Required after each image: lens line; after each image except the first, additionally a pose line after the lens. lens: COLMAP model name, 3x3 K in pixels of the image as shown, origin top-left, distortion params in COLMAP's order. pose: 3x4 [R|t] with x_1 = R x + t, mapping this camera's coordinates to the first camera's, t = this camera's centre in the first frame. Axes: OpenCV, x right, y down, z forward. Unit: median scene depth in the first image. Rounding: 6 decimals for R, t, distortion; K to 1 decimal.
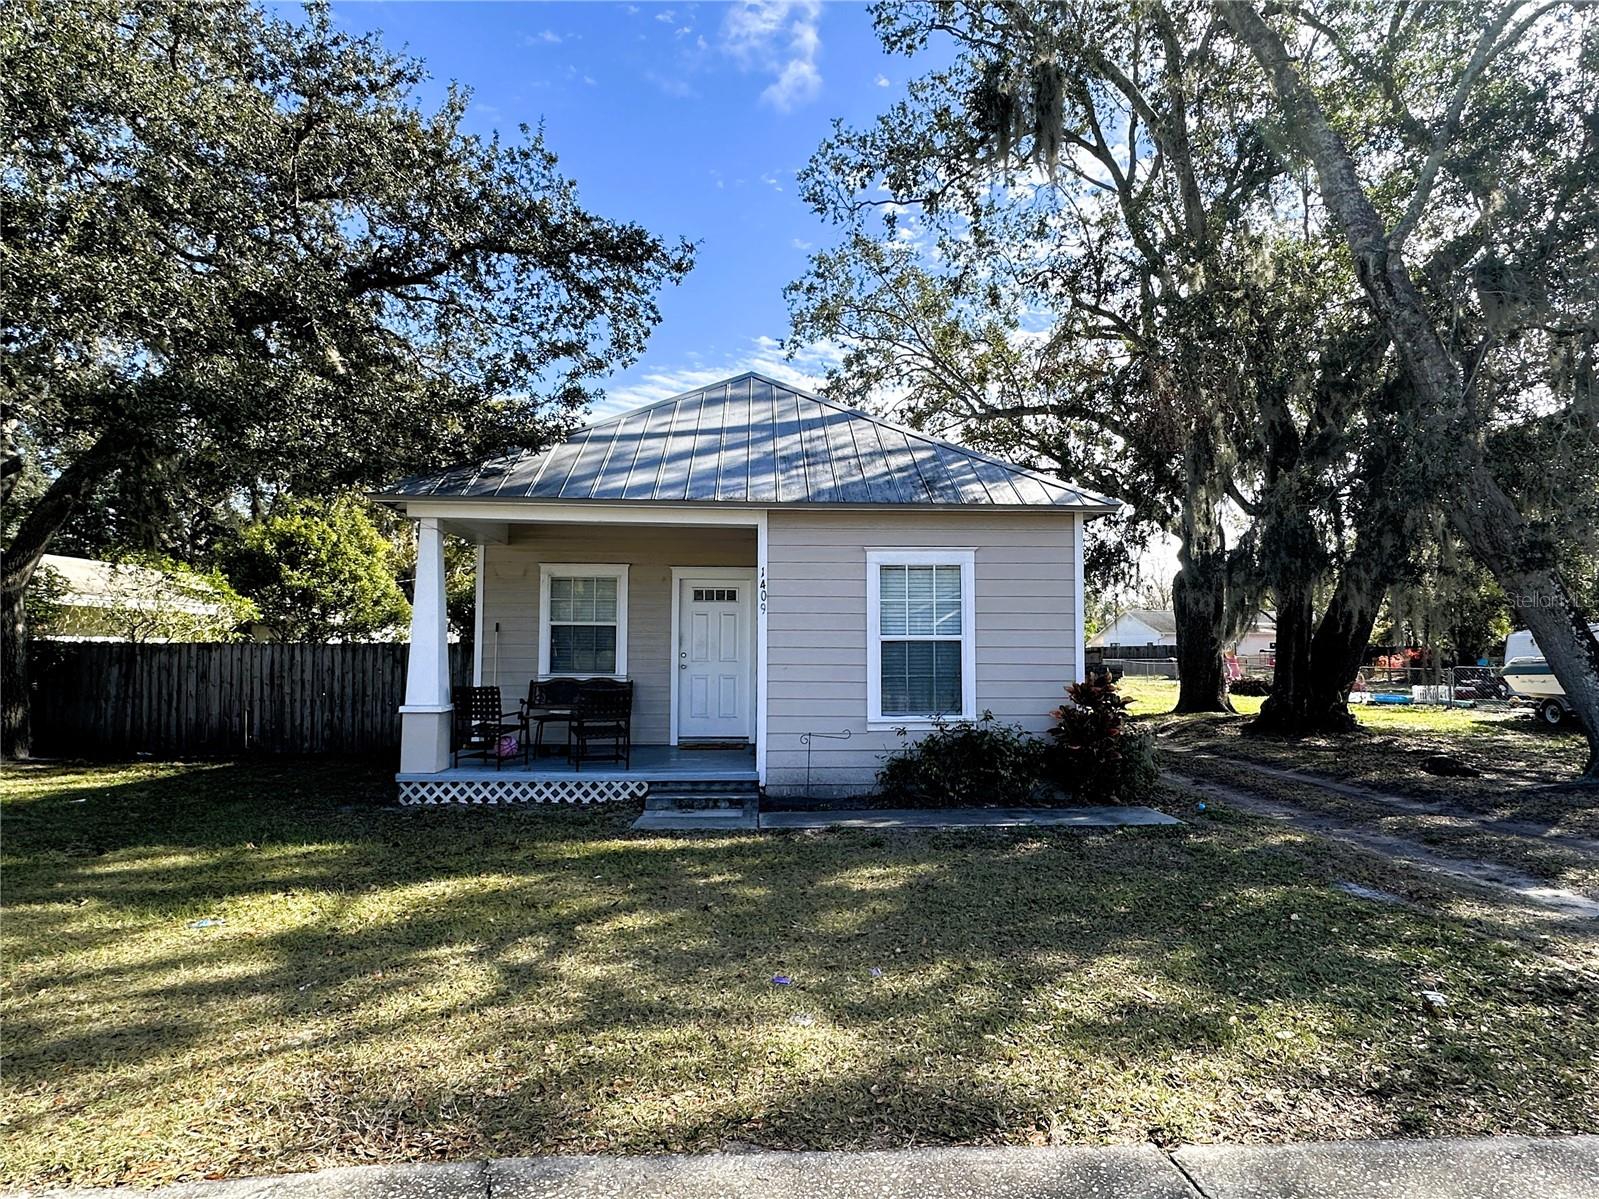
lens RADIAL K [[884.5, 0, 799.5], [0, 884.5, 599.5], [0, 0, 1]] dist [-0.004328, -0.000664]
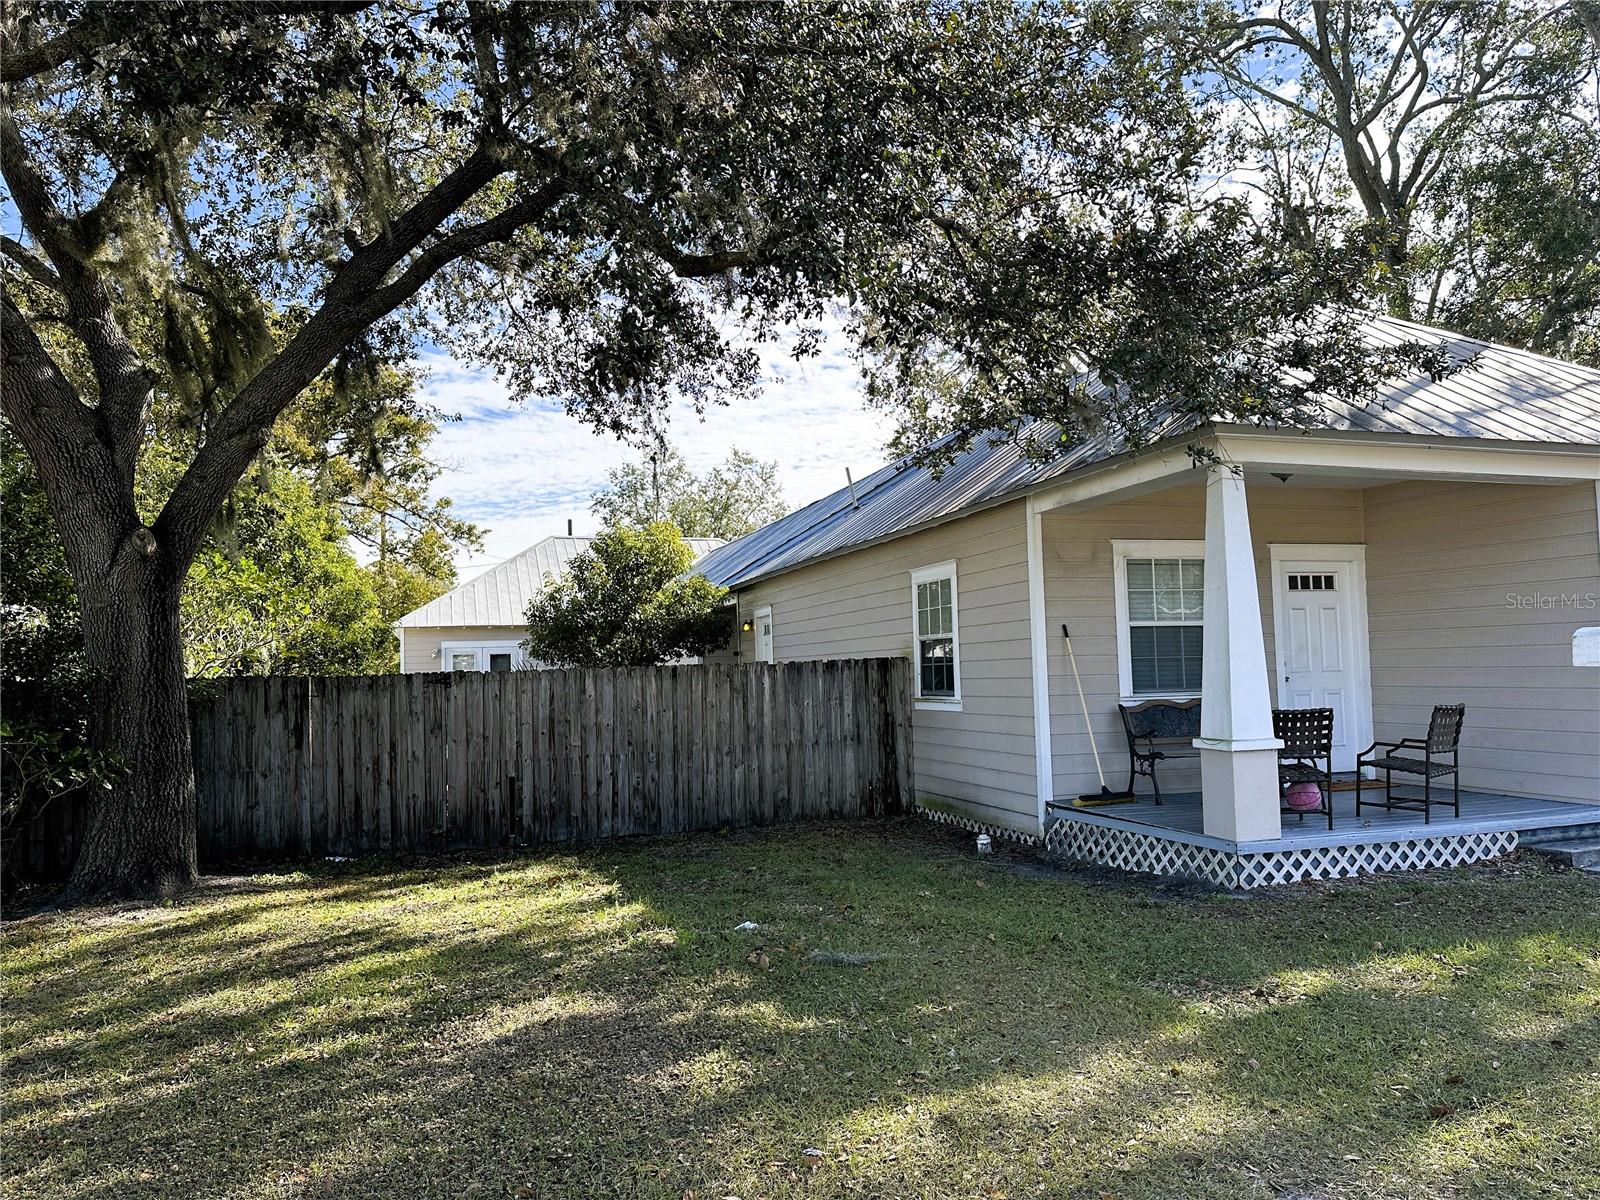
lens RADIAL K [[1121.2, 0, 800.0], [0, 1121.2, 600.0], [0, 0, 1]] dist [0.005039, 0.000821]
pose [[0.966620, -0.014763, 0.255790, -0.963730], [0.017276, 0.999822, -0.007583, 0.012436], [-0.255633, 0.011749, 0.966703, 0.249798]]
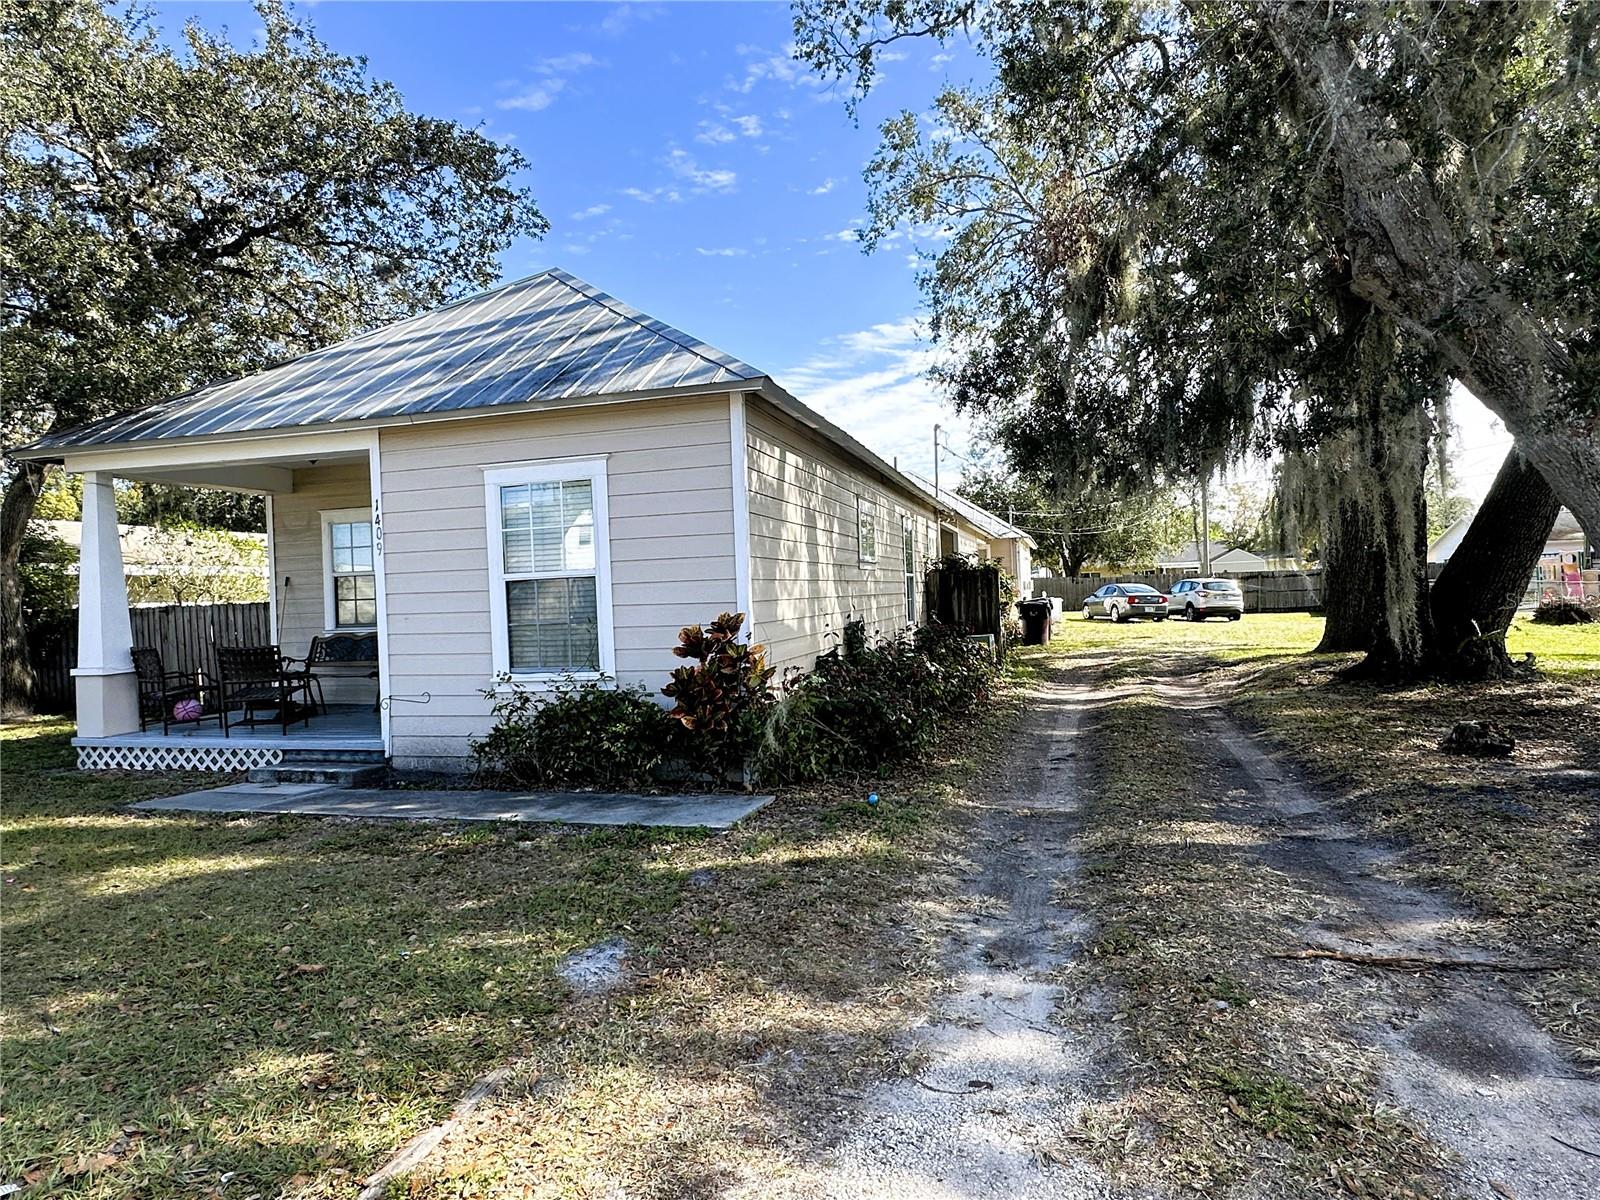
lens RADIAL K [[934.5, 0, 800.0], [0, 934.5, 600.0], [0, 0, 1]] dist [-0.001820, 0.000086]
pose [[0.947568, -0.035163, -0.317614, 0.619710], [0.056639, 0.996671, 0.058637, 0.029462], [0.314495, -0.073552, 0.946405, 0.279588]]
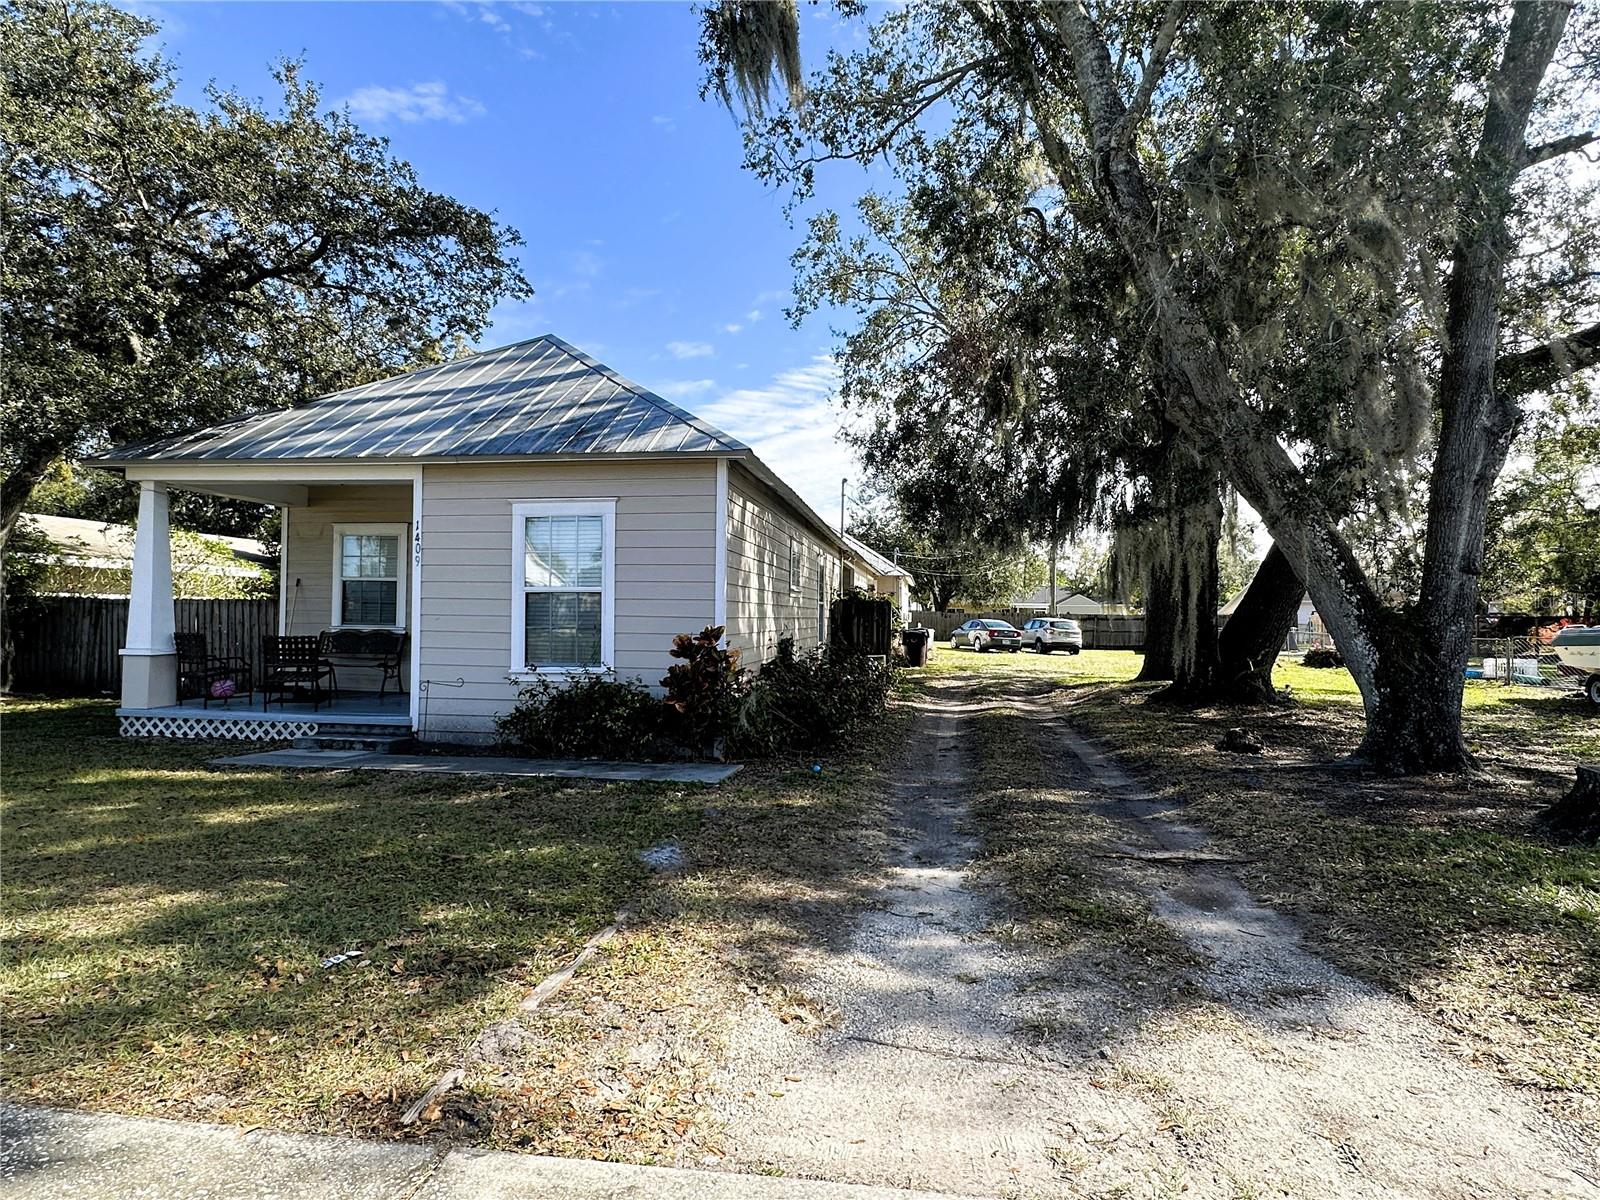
lens RADIAL K [[852.6, 0, 800.0], [0, 852.6, 600.0], [0, 0, 1]] dist [-0.000180, -0.000419]
pose [[0.980182, 0.004037, -0.198060, 0.596109], [0.002965, 0.999381, 0.035044, 0.022299], [0.198079, -0.034936, 0.979563, 0.108074]]
